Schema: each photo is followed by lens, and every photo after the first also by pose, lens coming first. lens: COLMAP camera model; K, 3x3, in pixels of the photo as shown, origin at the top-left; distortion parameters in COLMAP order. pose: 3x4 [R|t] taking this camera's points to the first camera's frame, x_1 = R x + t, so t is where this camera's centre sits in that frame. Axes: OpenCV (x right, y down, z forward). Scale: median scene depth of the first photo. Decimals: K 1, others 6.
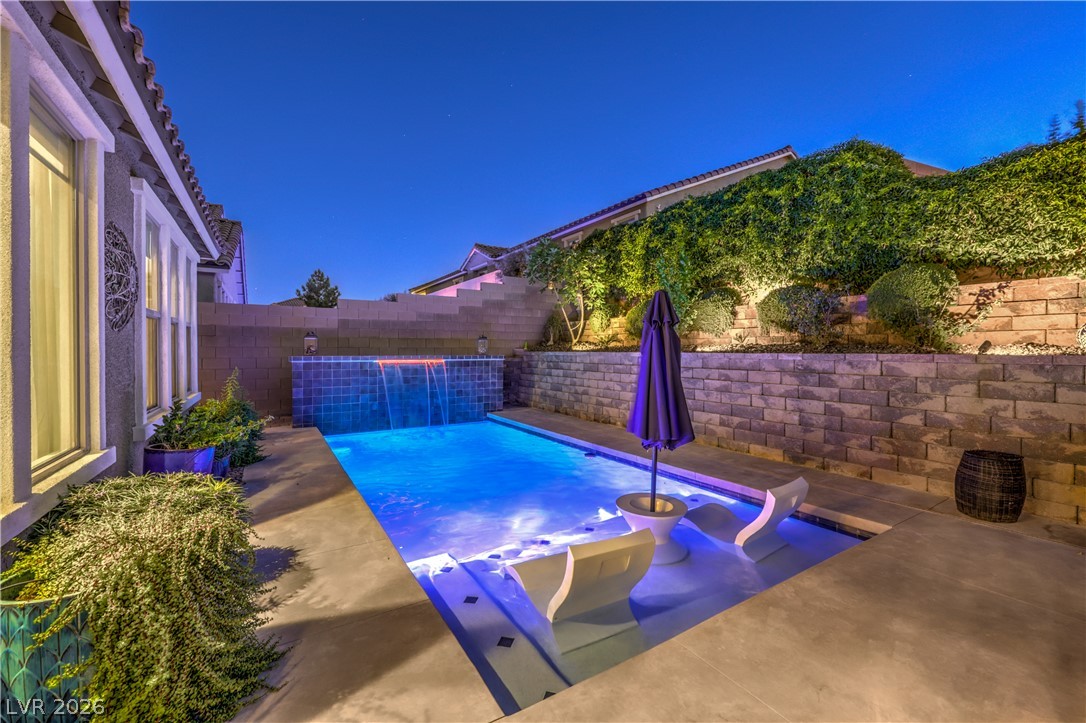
lens RADIAL K [[444.6, 0, 548.7], [0, 444.6, 350.9], [0, 0, 1]] dist [0.001296, 0.000071]
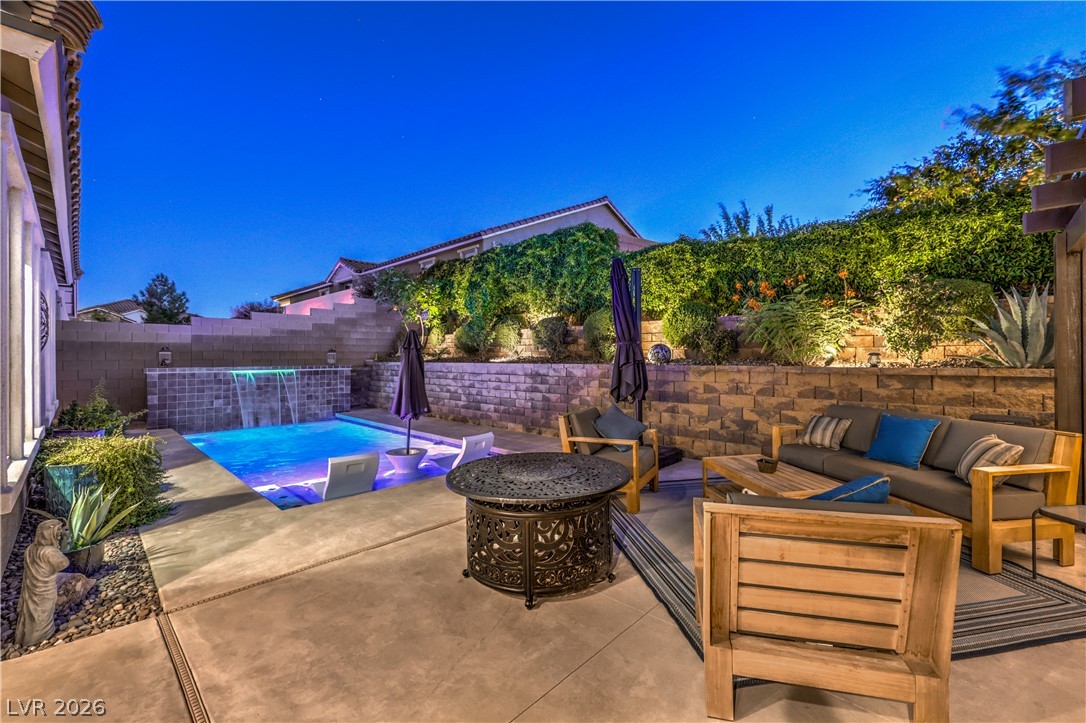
lens RADIAL K [[448.5, 0, 550.9], [0, 448.5, 355.3], [0, 0, 1]] dist [-0.000063, 0.000308]
pose [[0.970056, -0.003575, 0.242854, 0.141360], [0.005024, 0.999973, -0.005345, -0.008899], [-0.242829, 0.006405, 0.970048, -0.341323]]
